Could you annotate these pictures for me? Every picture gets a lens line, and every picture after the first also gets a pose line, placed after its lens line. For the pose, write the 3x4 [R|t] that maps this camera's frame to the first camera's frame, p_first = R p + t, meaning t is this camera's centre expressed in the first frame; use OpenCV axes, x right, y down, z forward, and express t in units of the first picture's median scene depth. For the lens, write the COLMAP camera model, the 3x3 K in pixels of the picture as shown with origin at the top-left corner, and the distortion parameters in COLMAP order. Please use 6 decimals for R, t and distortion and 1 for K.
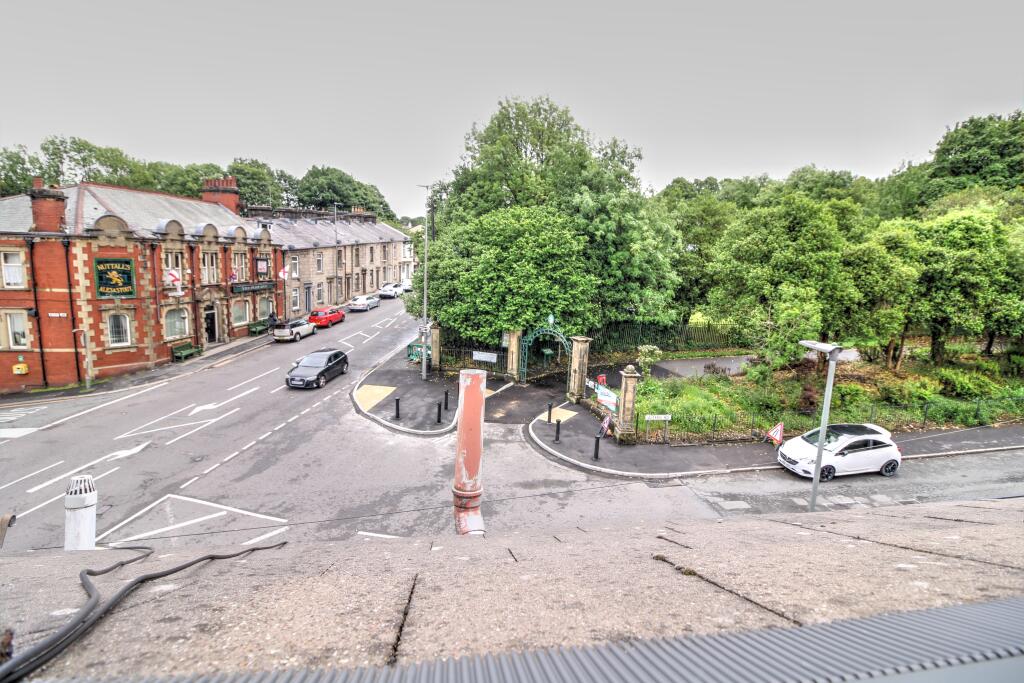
lens RADIAL K [[476.4, 0, 514.7], [0, 476.4, 332.3], [0, 0, 1]] dist [0.000777, -0.014021]
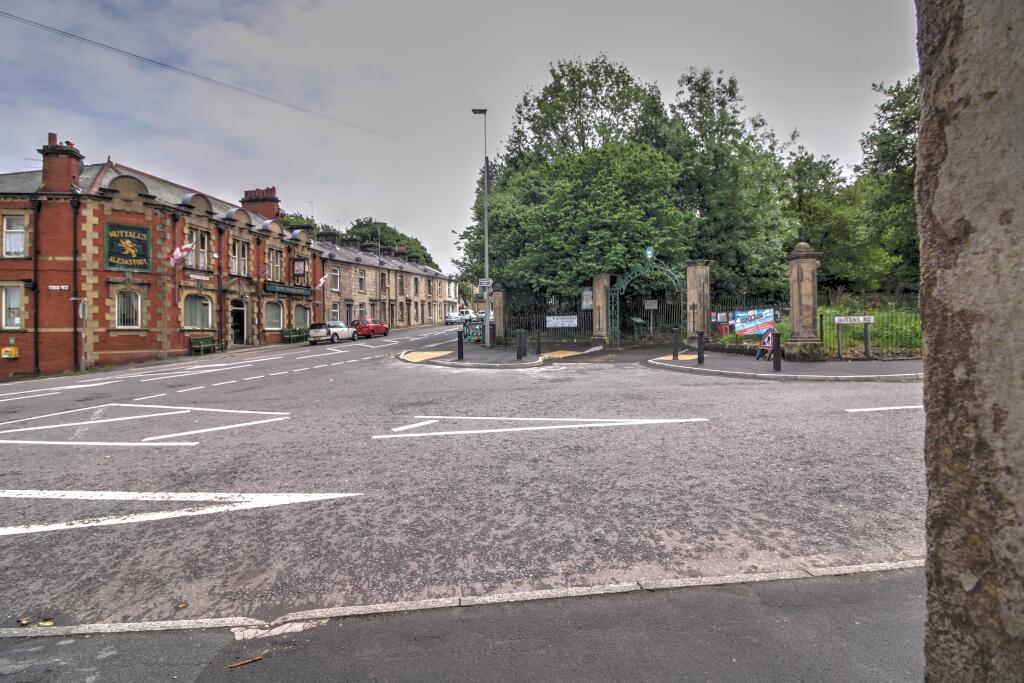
lens RADIAL K [[476.4, 0, 514.7], [0, 476.4, 332.3], [0, 0, 1]] dist [0.000777, -0.014021]
pose [[0.995020, -0.062634, -0.077538, -0.084508], [0.048540, 0.983919, -0.171891, 0.208868], [0.087058, 0.167271, 0.982060, 0.230637]]
